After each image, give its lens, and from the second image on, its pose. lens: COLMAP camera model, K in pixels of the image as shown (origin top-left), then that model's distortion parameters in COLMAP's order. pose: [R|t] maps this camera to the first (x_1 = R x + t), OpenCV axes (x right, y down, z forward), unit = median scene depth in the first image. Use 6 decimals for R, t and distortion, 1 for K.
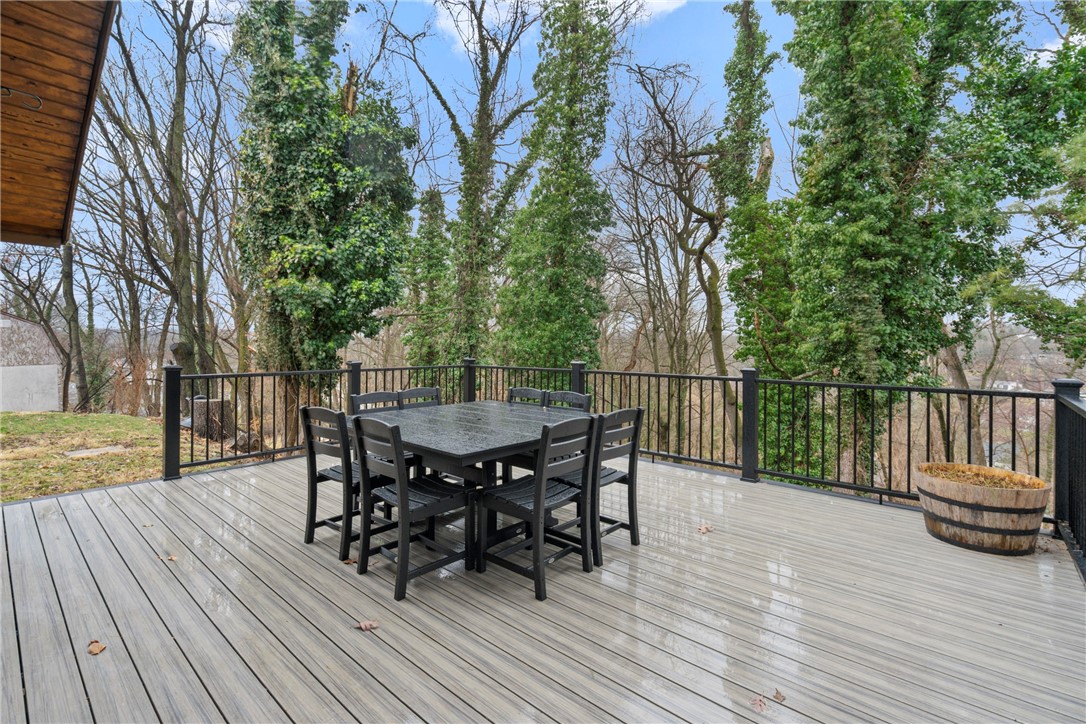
lens RADIAL K [[492.9, 0, 544.4], [0, 492.9, 344.1], [0, 0, 1]] dist [-0.010604, 0.003919]
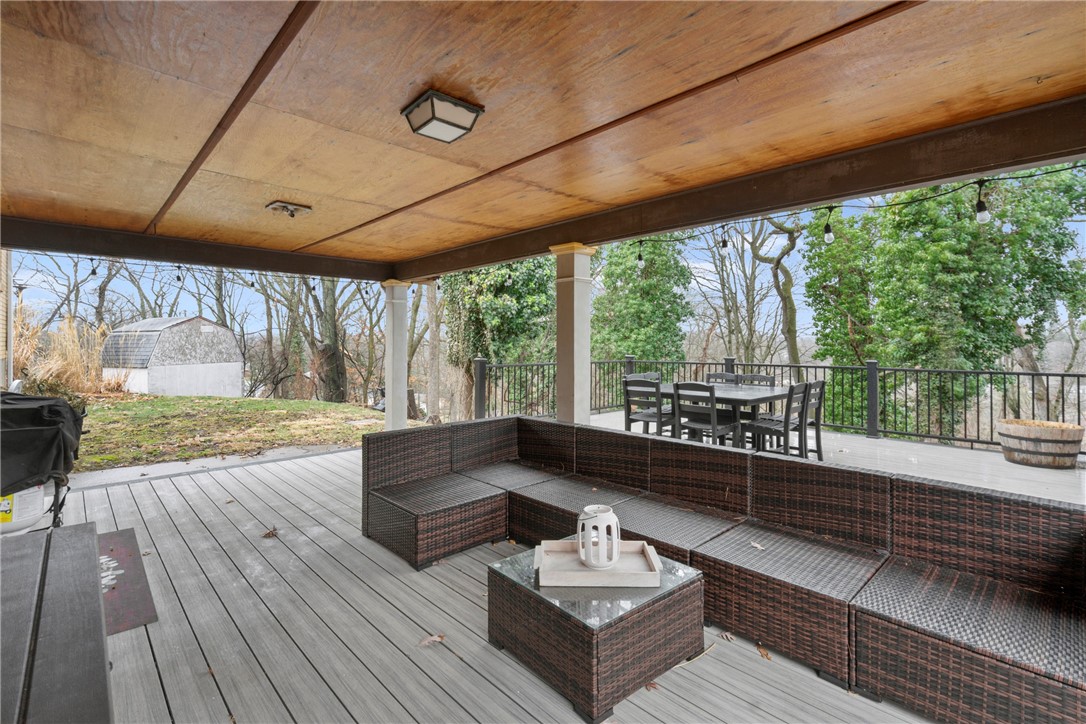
lens RADIAL K [[492.9, 0, 544.6], [0, 492.9, 340.2], [0, 0, 1]] dist [-0.010604, 0.003919]
pose [[0.996240, -0.001560, -0.086621, -0.198636], [0.000467, 0.999920, -0.012646, 0.003198], [0.086634, 0.012558, 0.996161, -0.250344]]
